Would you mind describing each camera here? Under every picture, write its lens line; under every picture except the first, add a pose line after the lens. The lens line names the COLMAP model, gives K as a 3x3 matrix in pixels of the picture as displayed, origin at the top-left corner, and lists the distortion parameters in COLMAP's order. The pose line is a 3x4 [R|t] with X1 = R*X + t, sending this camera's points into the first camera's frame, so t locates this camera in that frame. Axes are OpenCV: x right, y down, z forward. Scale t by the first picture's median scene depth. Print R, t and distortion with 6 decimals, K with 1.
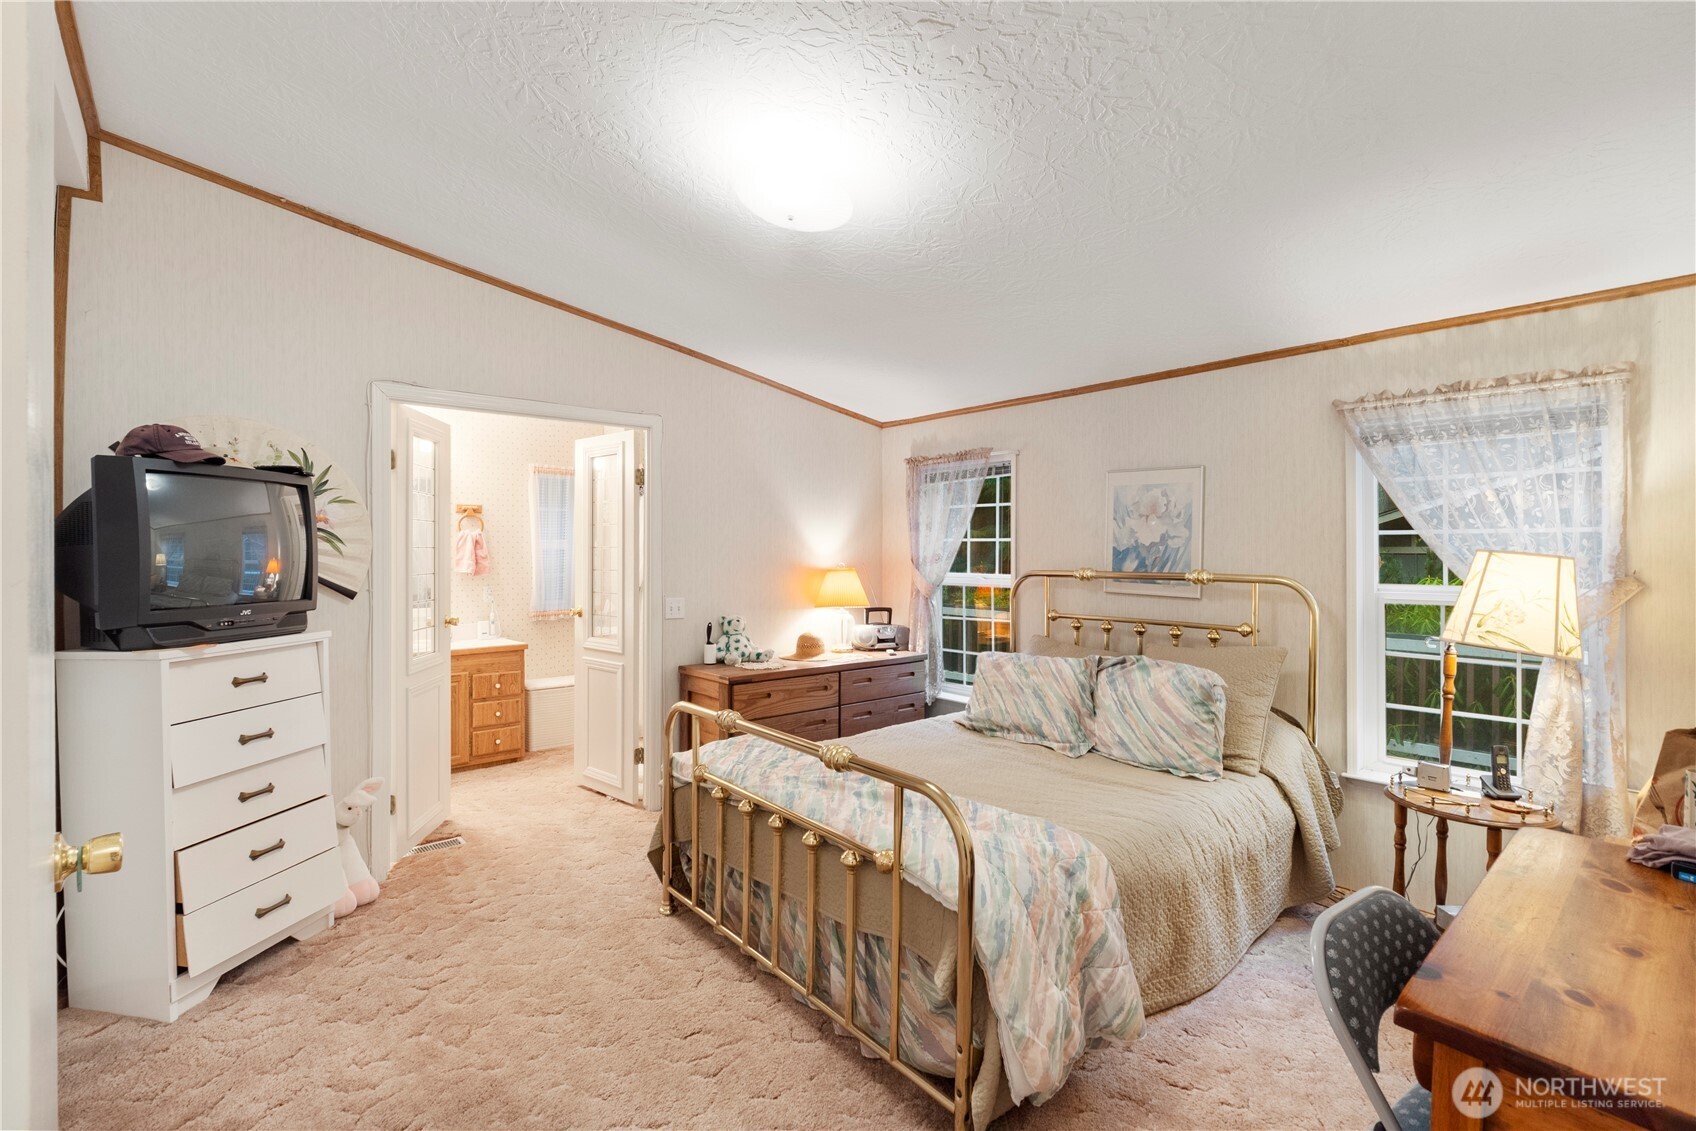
lens RADIAL K [[751.0, 0, 849.8], [0, 751.0, 551.4], [0, 0, 1]] dist [-0.003009, -0.000281]
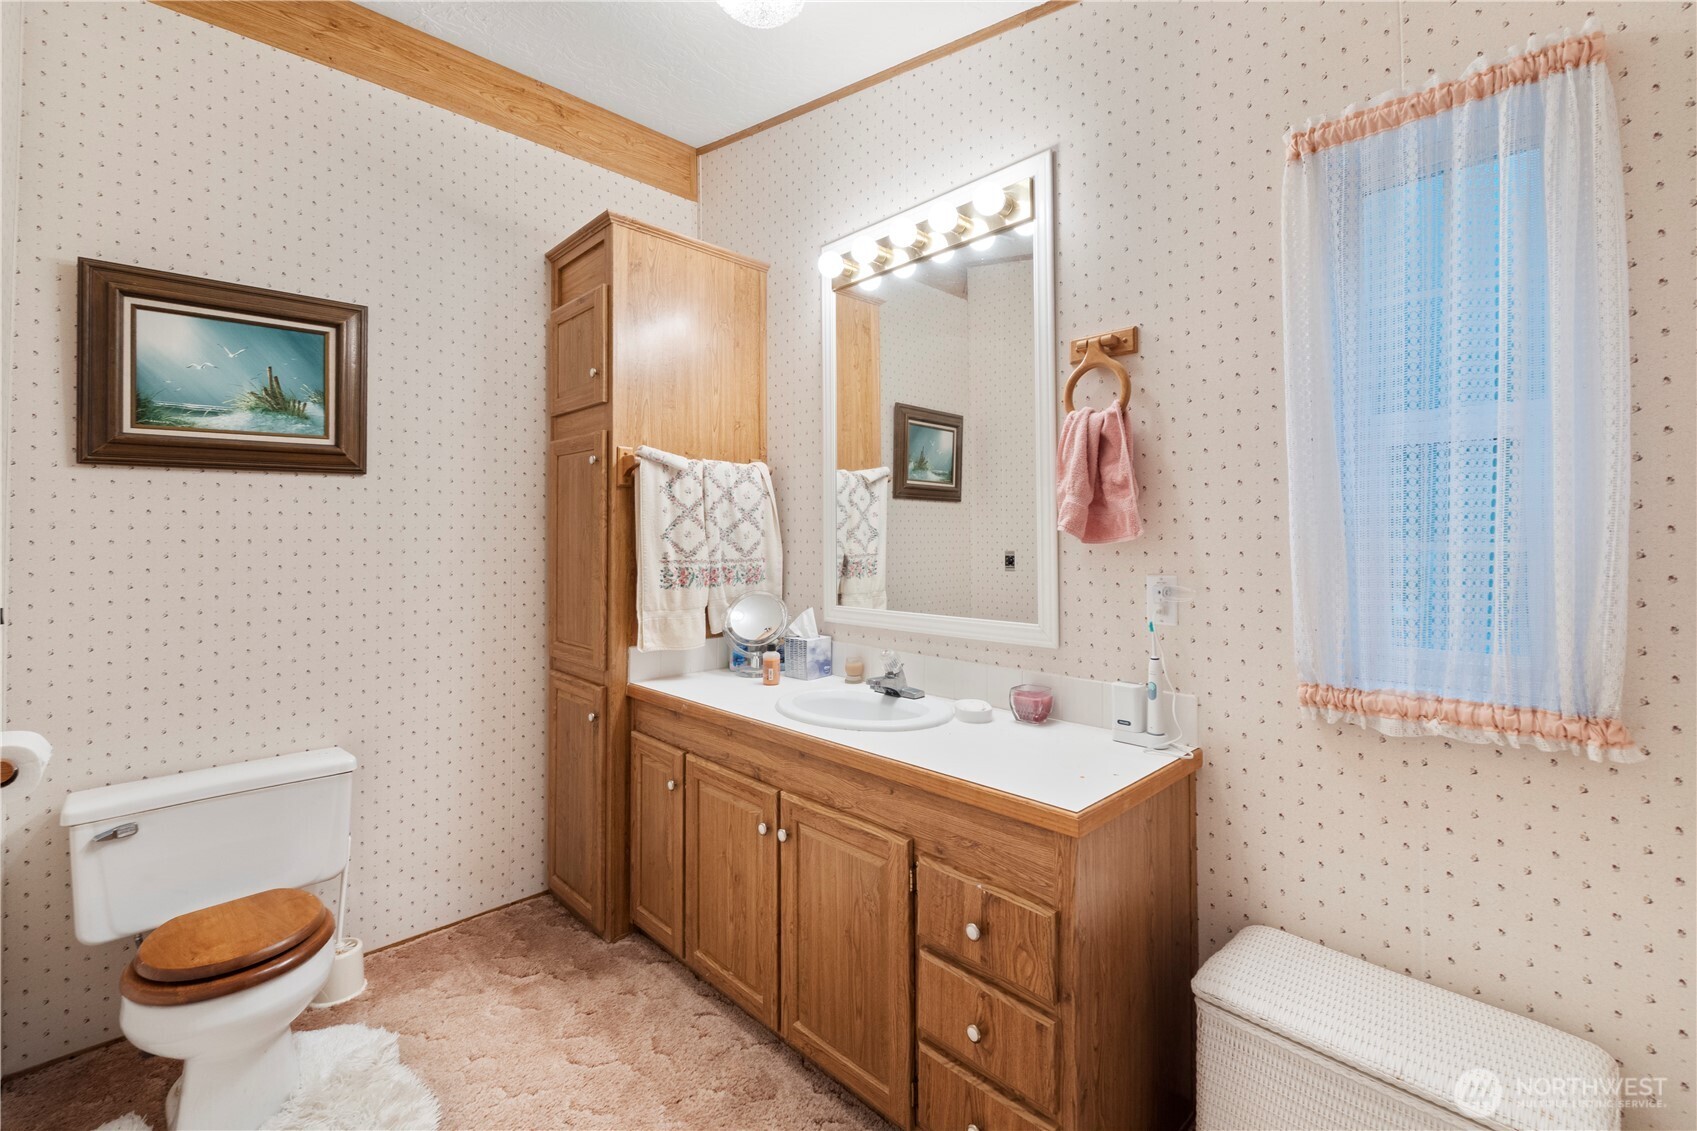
lens RADIAL K [[702.6, 0, 849.7], [0, 702.6, 548.2], [0, 0, 1]] dist [-0.002895, -0.000192]
pose [[0.074961, 0.015287, -0.997069, -0.199112], [0.007609, 0.999845, 0.015902, 0.029040], [0.997157, -0.008778, 0.074833, 0.867791]]
